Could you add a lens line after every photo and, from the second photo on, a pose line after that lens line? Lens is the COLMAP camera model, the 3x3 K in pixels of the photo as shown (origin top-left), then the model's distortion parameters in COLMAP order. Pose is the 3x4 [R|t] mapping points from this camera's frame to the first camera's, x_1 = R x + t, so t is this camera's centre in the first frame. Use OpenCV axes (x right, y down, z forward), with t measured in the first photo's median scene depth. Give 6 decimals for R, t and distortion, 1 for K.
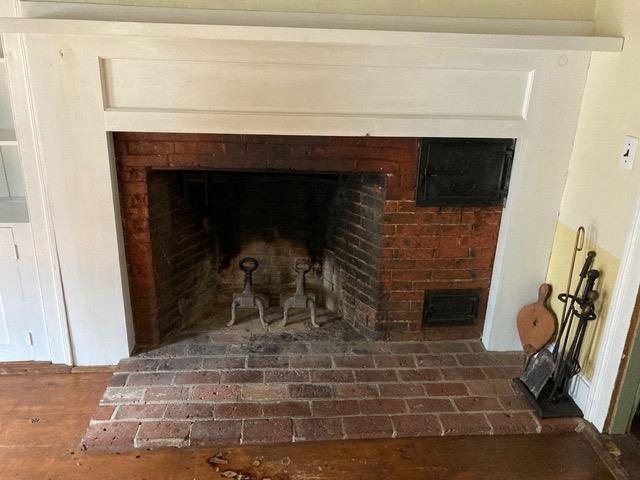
lens RADIAL K [[524.2, 0, 321.5], [0, 524.2, 234.9], [0, 0, 1]] dist [0.015073, -0.002053]
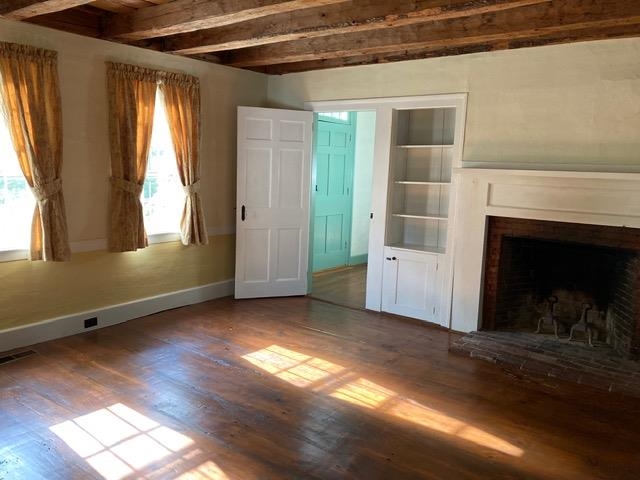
lens RADIAL K [[524.2, 0, 321.5], [0, 524.2, 234.9], [0, 0, 1]] dist [0.015073, -0.002053]
pose [[0.747962, 0.083253, -0.658499, 0.450157], [-0.234395, 0.961312, -0.144702, 0.307207], [0.620976, 0.262580, 0.738539, -0.873481]]
